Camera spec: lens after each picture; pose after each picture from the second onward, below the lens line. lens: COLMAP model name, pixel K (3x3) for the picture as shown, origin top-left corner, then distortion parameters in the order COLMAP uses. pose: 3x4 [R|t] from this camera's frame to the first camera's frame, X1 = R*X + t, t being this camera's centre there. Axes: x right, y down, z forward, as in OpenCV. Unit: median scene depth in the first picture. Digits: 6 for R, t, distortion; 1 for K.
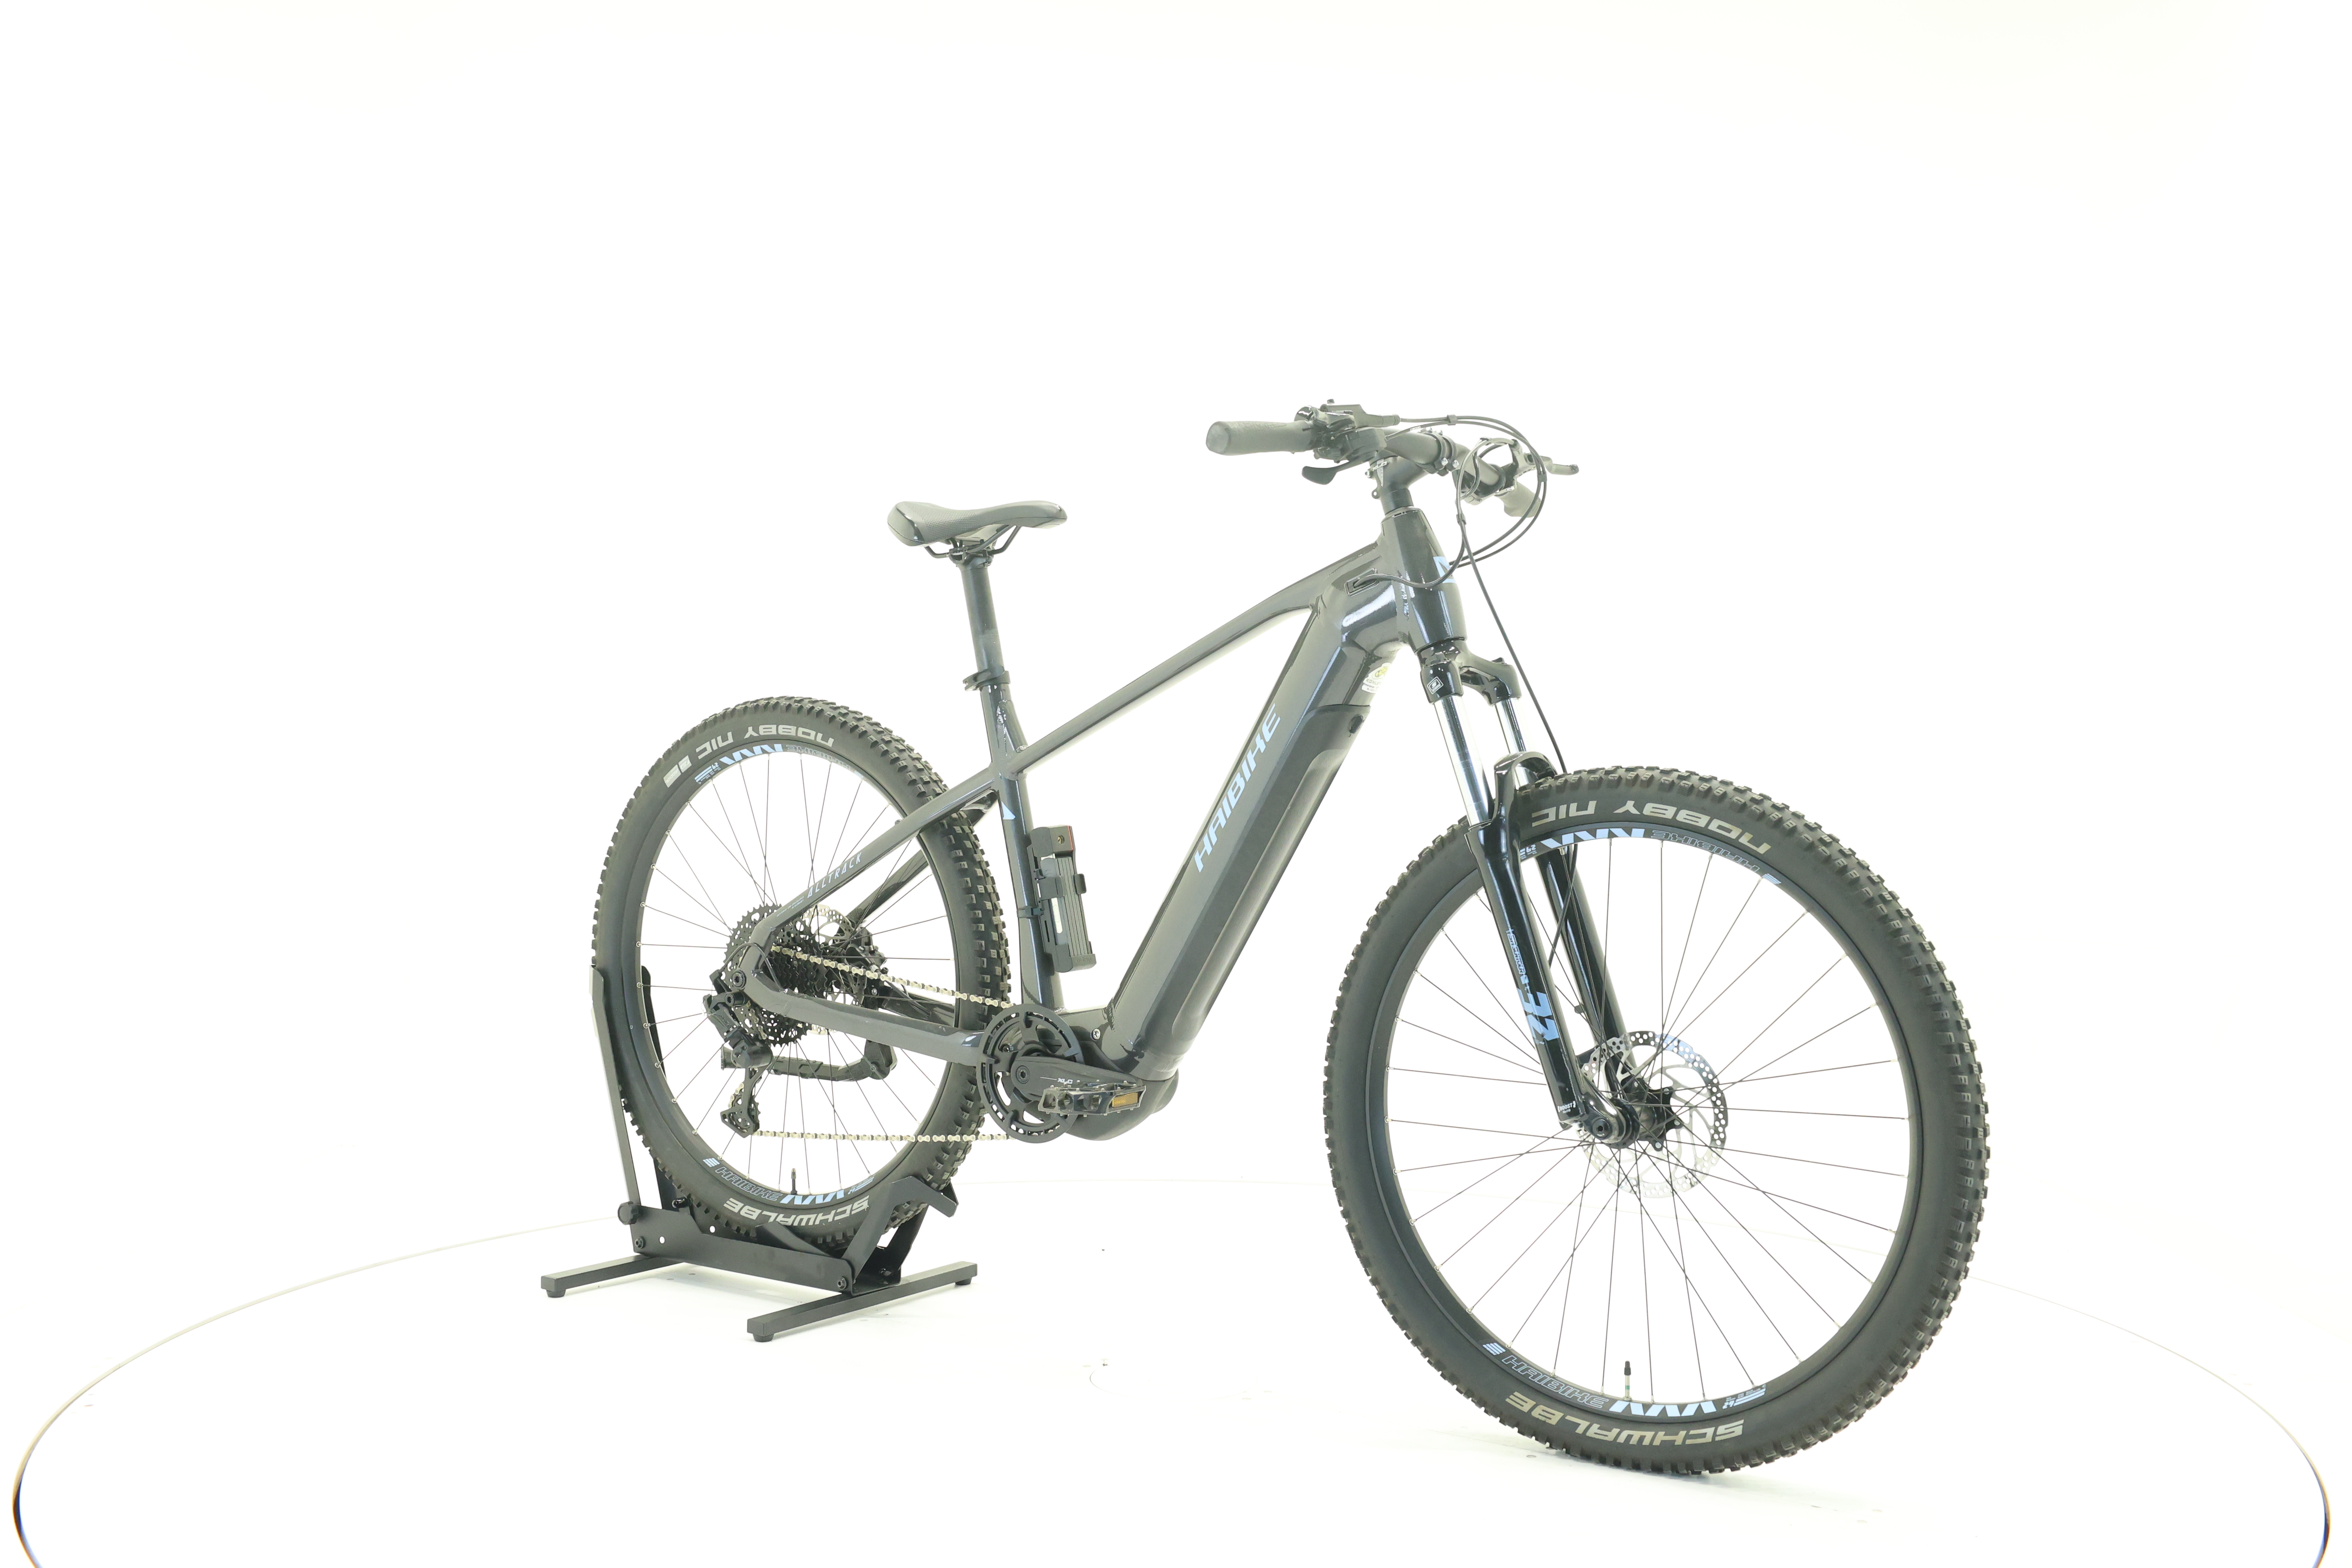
lens RADIAL K [[2497.8, 0, 1178.0], [0, 2497.8, 782.6], [0, 0, 1]] dist [-0.013745, 0.000000]
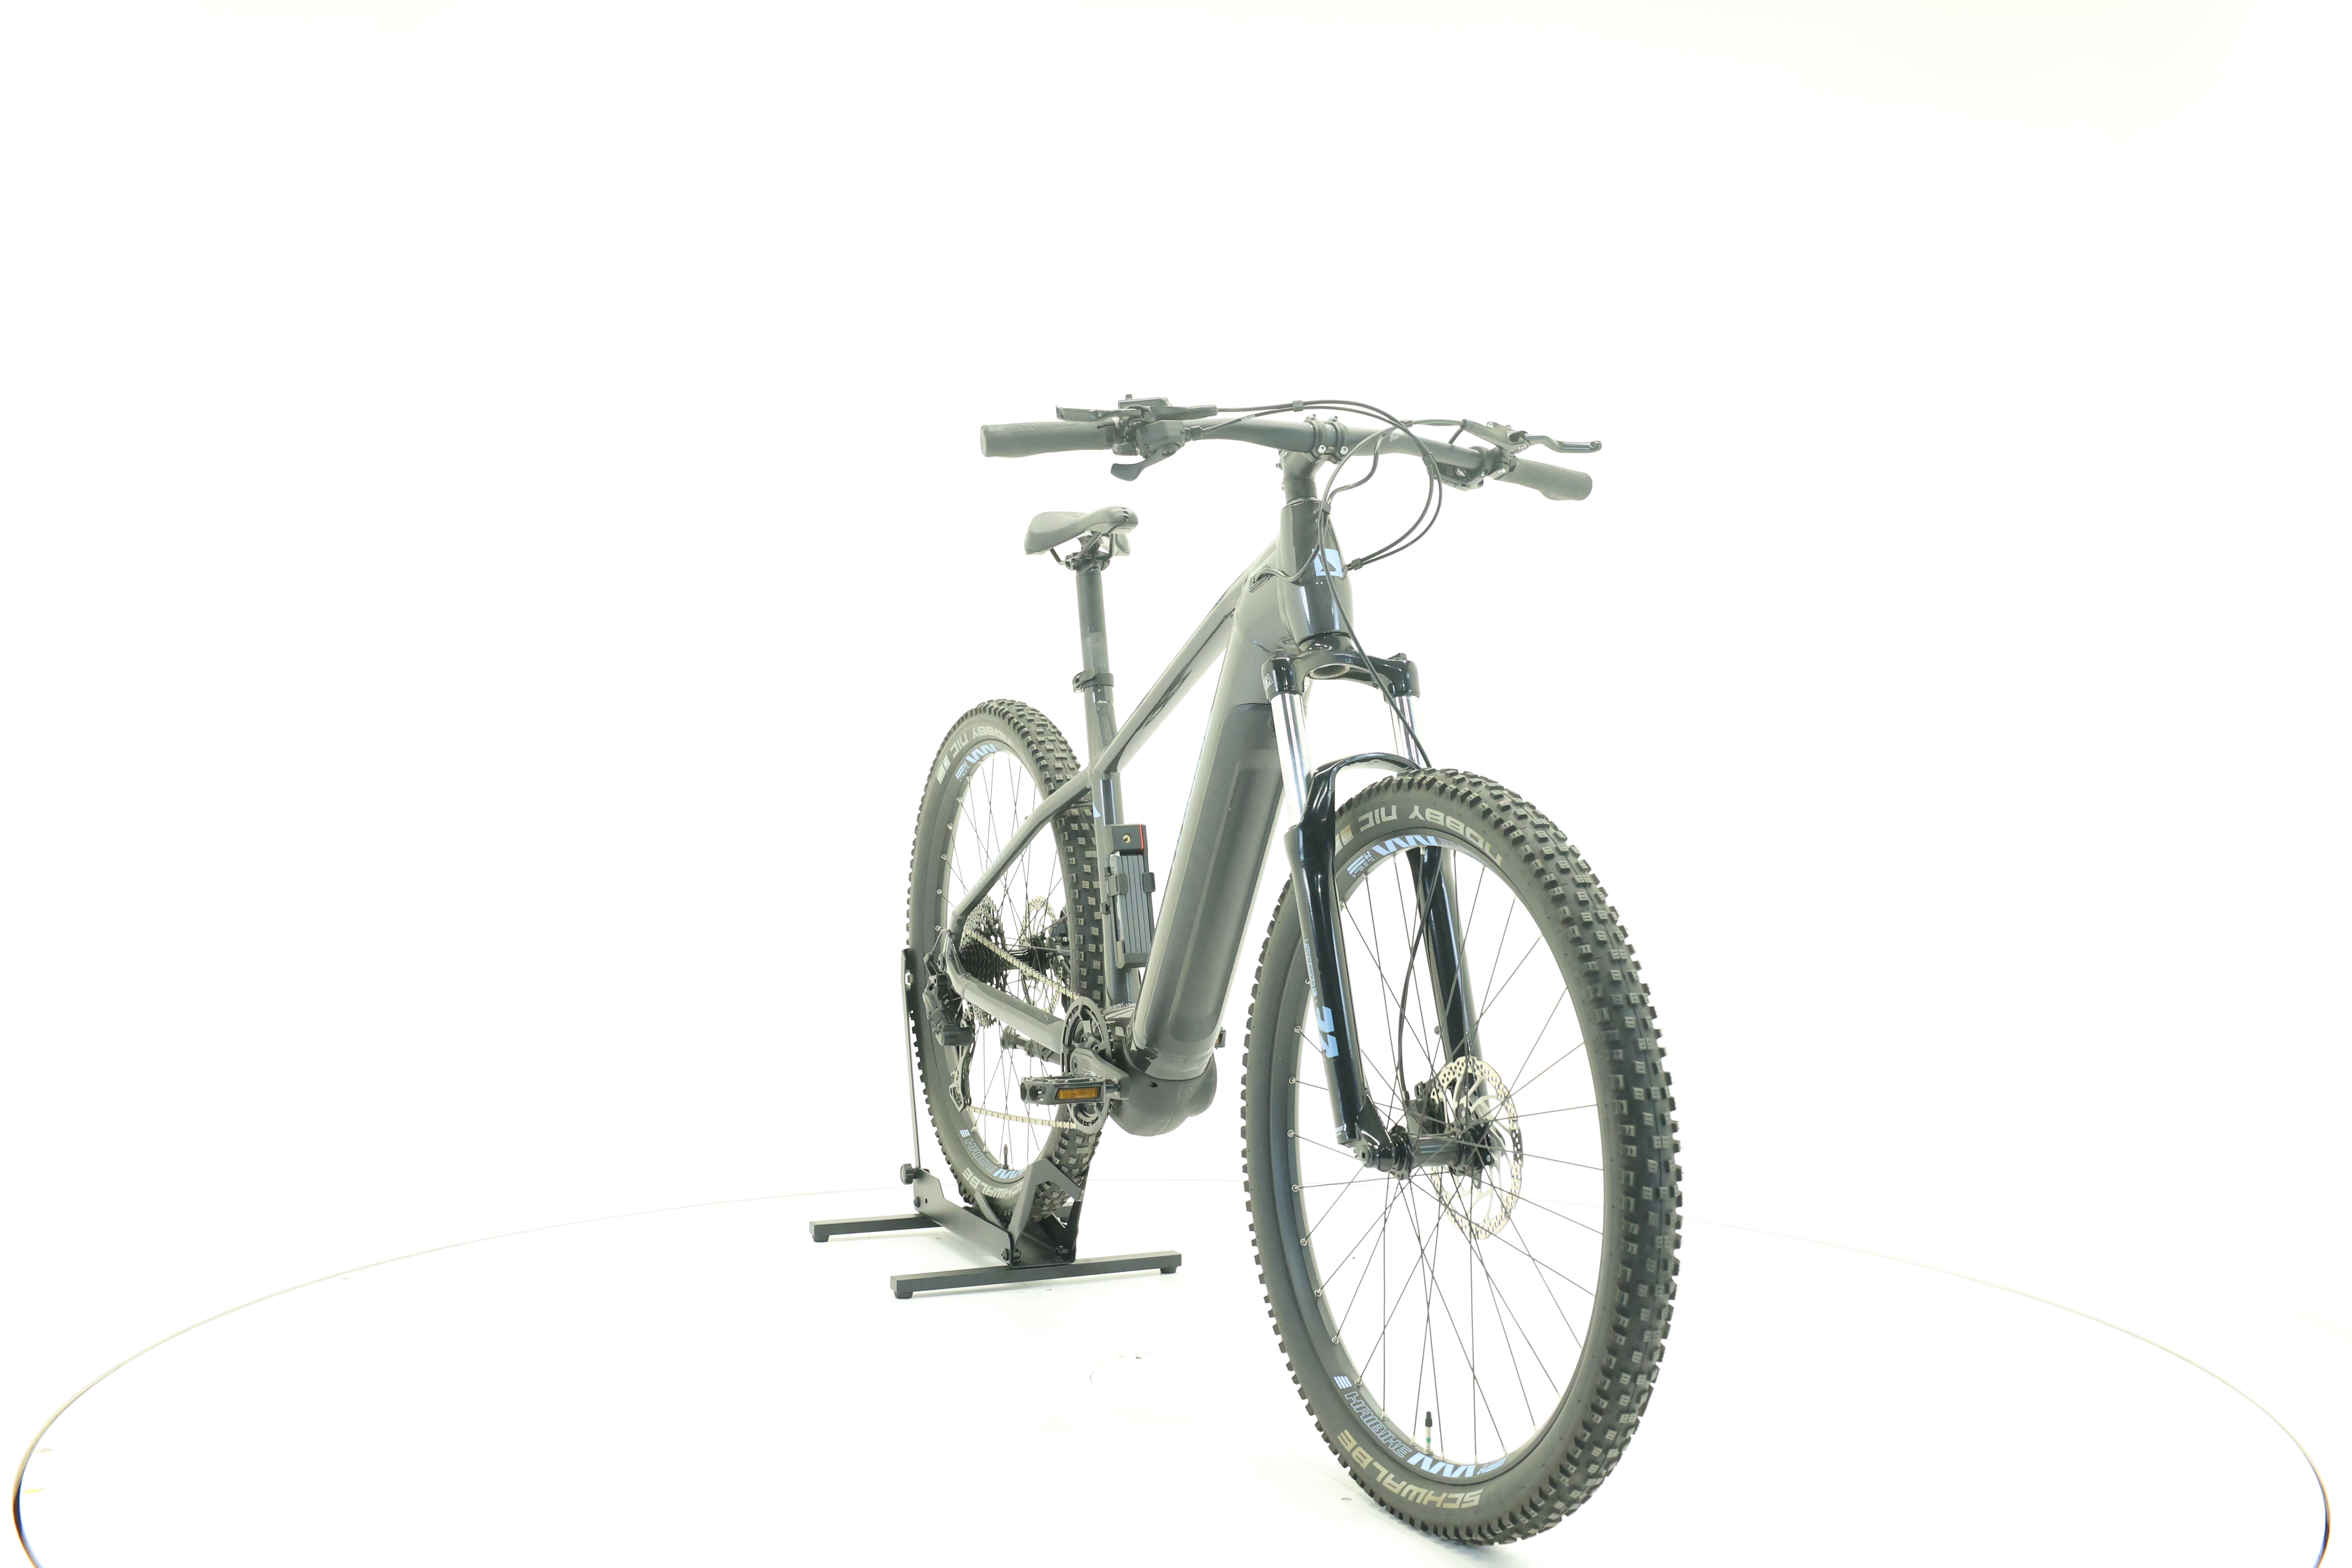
lens RADIAL K [[2497.8, 0, 1184.9], [0, 2497.8, 786.9], [0, 0, 1]] dist [-0.013745, 0.000000]
pose [[0.864467, 0.012250, -0.502540, 0.530953], [-0.012892, 0.999914, 0.002198, -0.000632], [0.502524, 0.004579, 0.864551, 0.144254]]
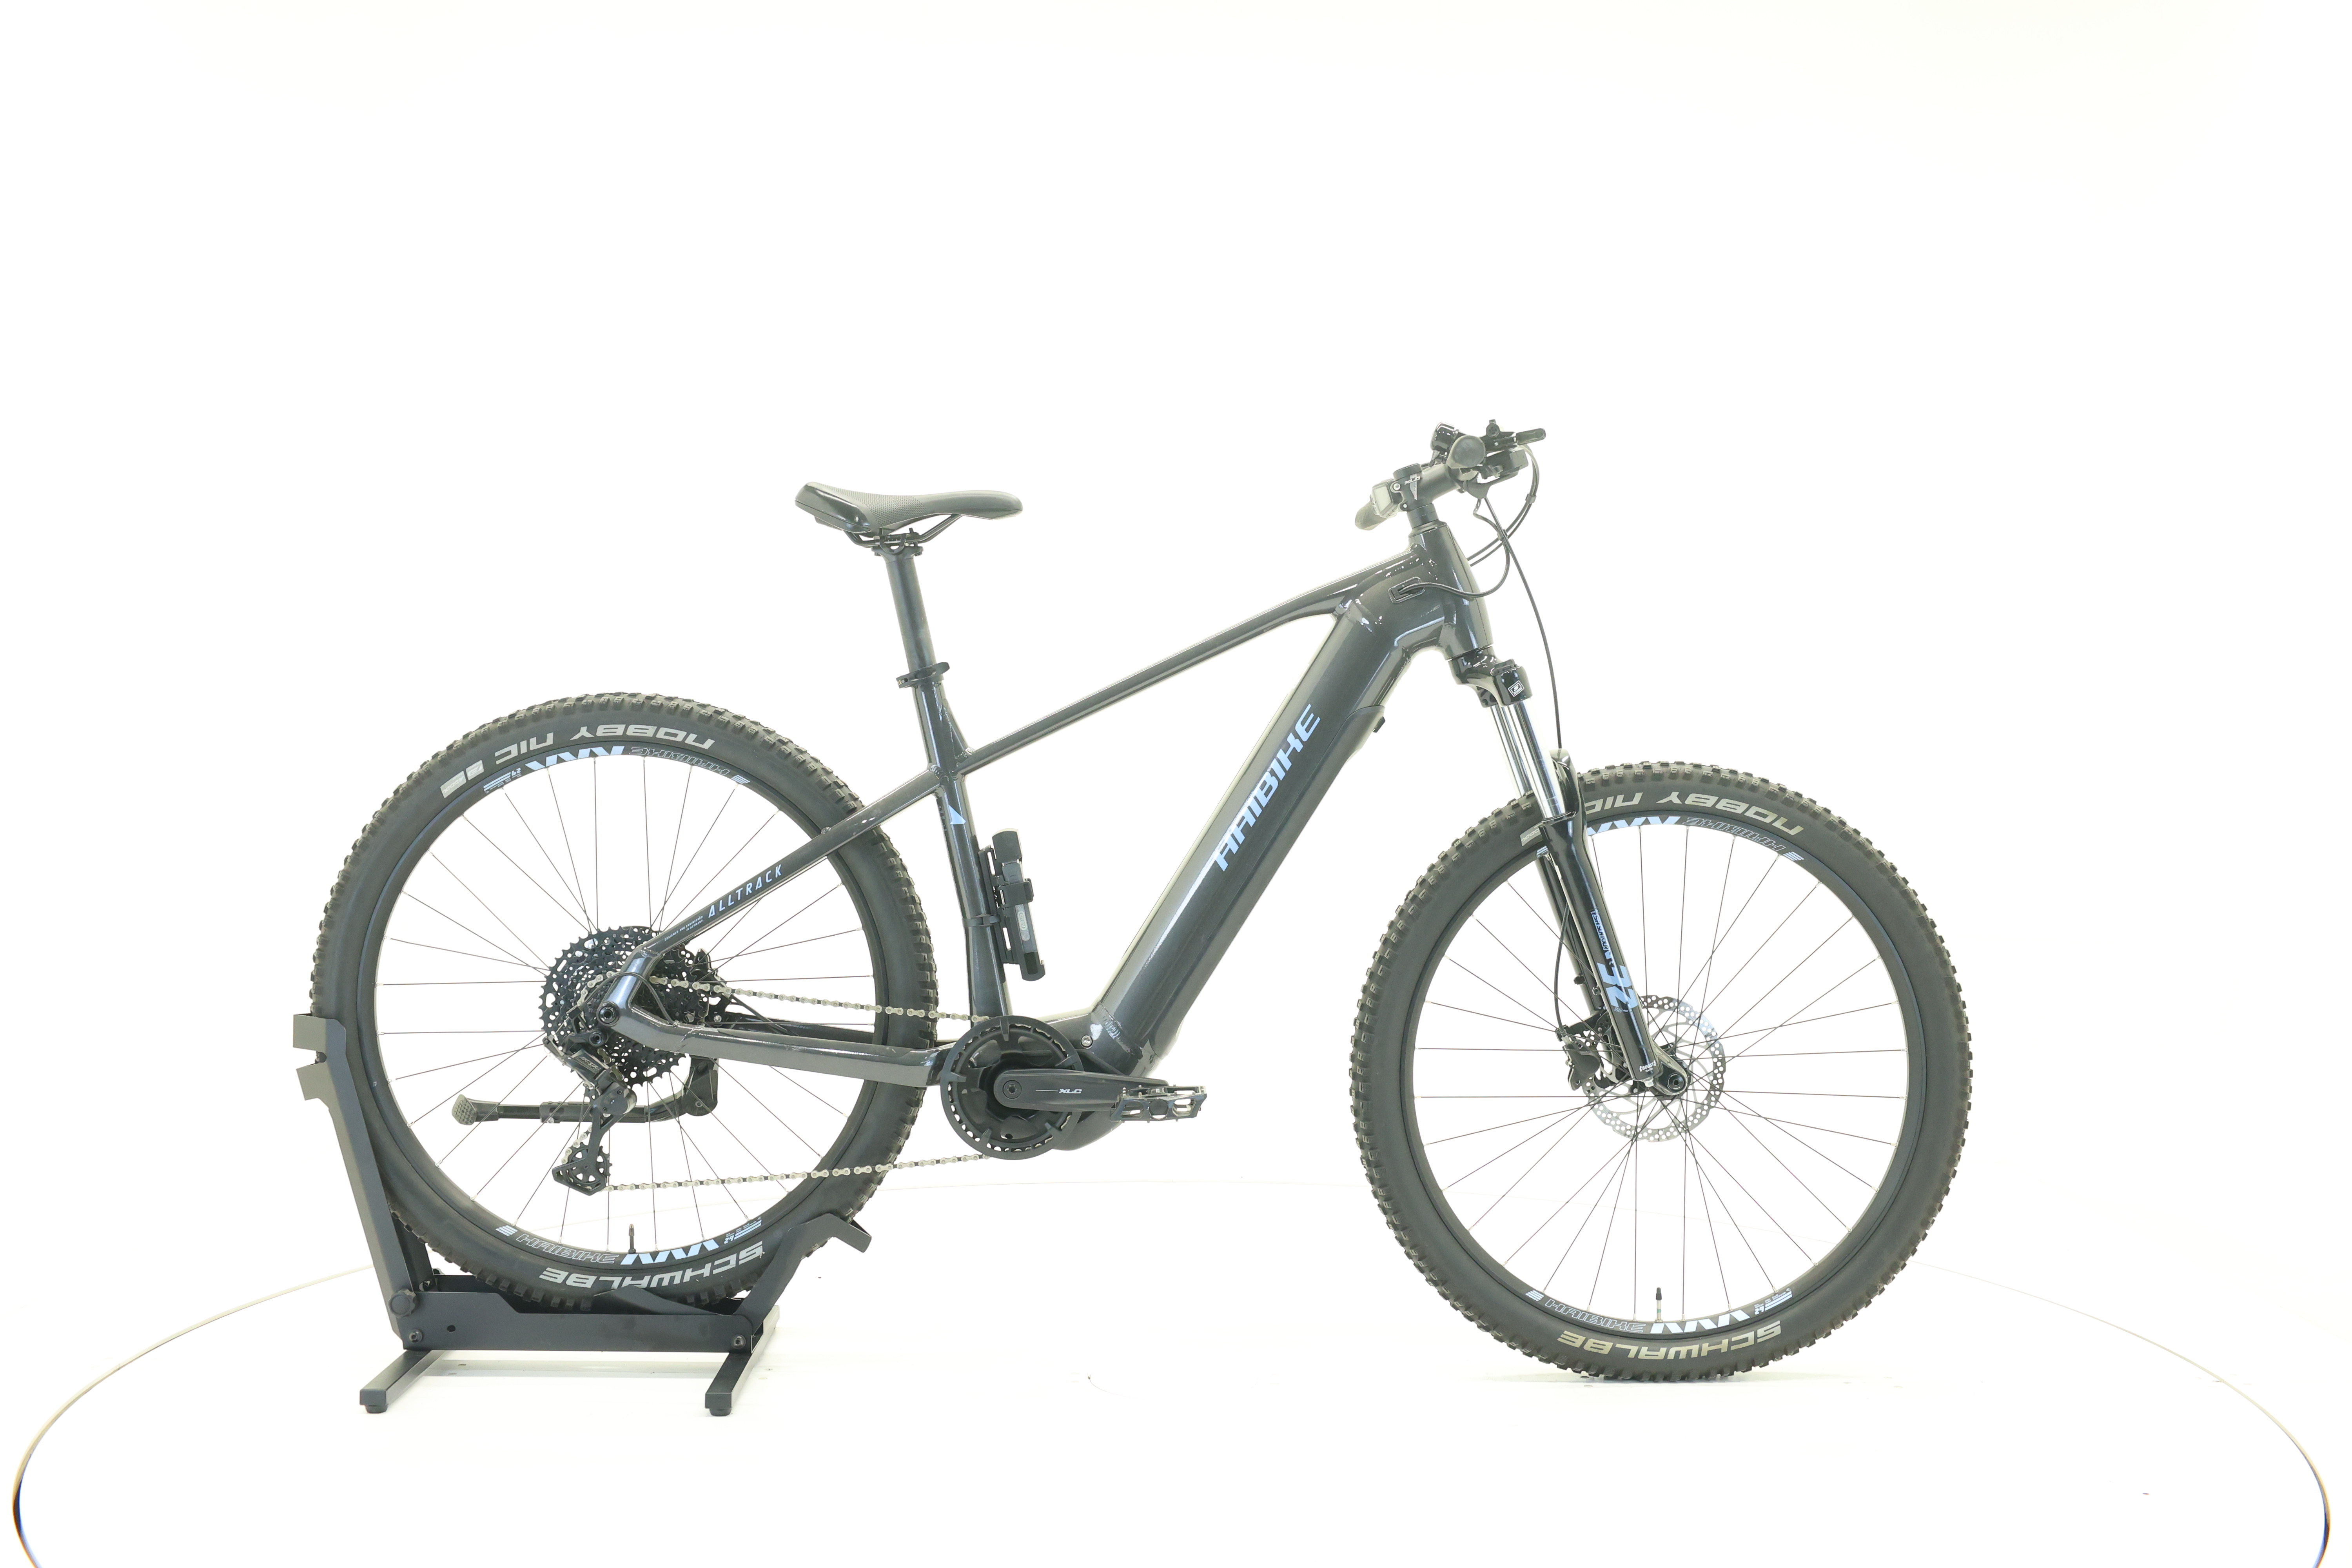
lens RADIAL K [[2497.8, 0, 1183.3], [0, 2497.8, 768.4], [0, 0, 1]] dist [-0.013745, 0.000000]
pose [[0.805995, -0.013731, 0.591763, -0.621238], [0.012965, 0.999901, 0.005543, -0.011801], [-0.591781, 0.003205, 0.806093, 0.201744]]
